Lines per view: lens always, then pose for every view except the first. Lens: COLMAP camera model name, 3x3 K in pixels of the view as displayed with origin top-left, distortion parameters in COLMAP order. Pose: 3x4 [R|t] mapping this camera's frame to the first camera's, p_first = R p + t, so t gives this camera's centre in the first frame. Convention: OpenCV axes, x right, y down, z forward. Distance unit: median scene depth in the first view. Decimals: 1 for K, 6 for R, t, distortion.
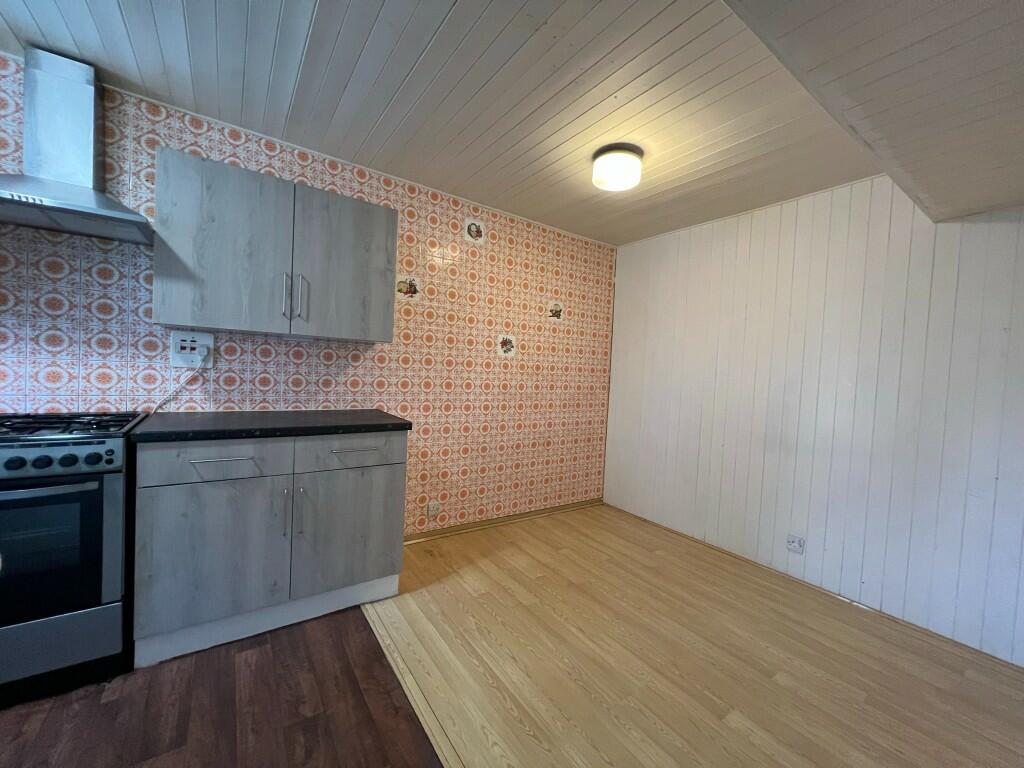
lens RADIAL K [[410.9, 0, 509.6], [0, 410.9, 382.4], [0, 0, 1]] dist [0.009605, -0.000873]
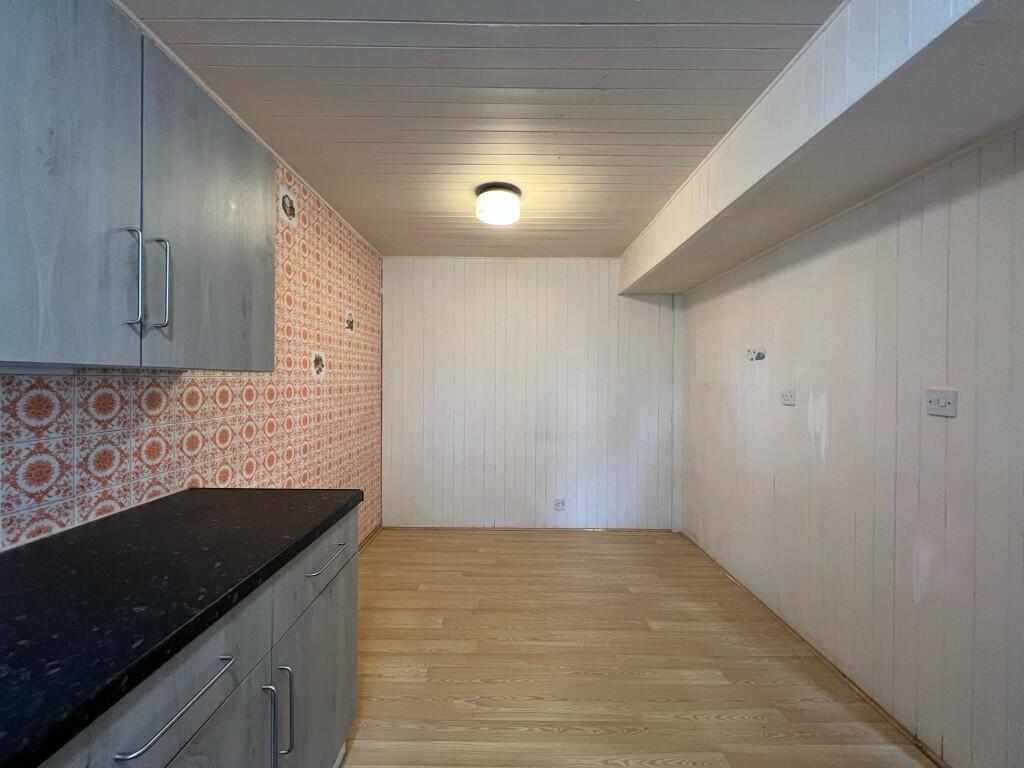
lens RADIAL K [[410.9, 0, 513.8], [0, 410.9, 377.2], [0, 0, 1]] dist [0.009605, -0.000873]
pose [[0.543043, -0.032417, 0.839079, -0.677670], [0.029894, 0.999367, 0.019262, -0.102176], [-0.839173, 0.014623, 0.543669, 0.400678]]
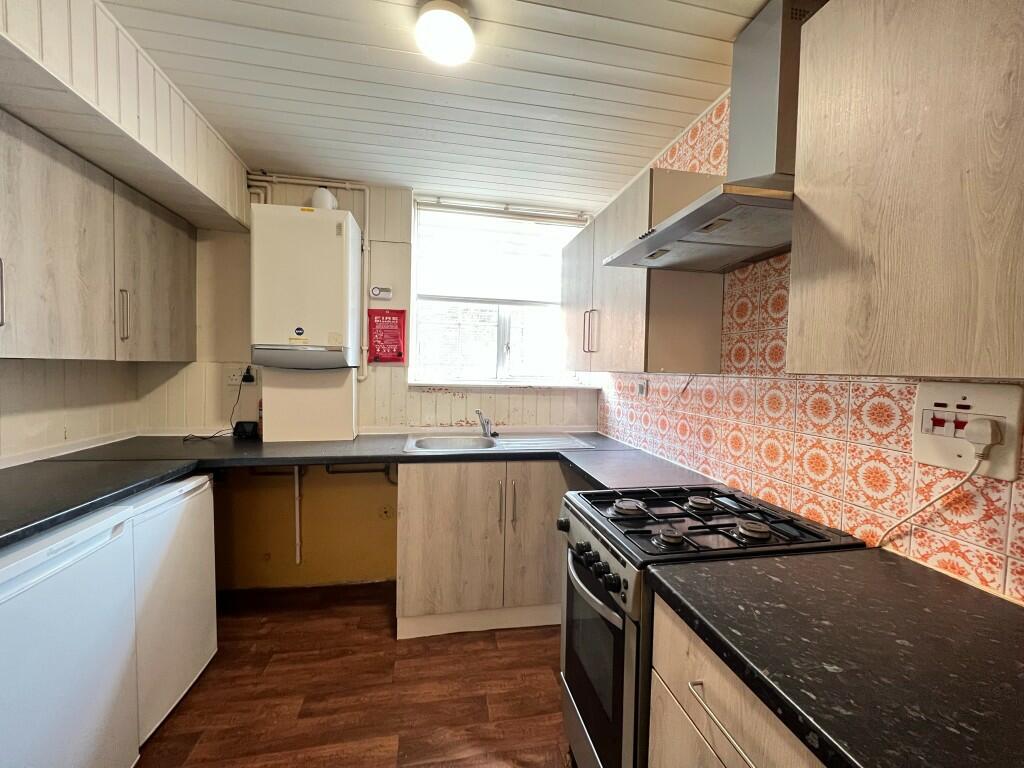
lens RADIAL K [[409.4, 0, 511.2], [0, 409.4, 384.0], [0, 0, 1]] dist [-0.004191, 0.001016]
pose [[-0.394331, -0.025878, -0.918604, -0.212622], [-0.079940, 0.996780, 0.006235, -0.087142], [0.915485, 0.075892, -0.395130, 0.731846]]
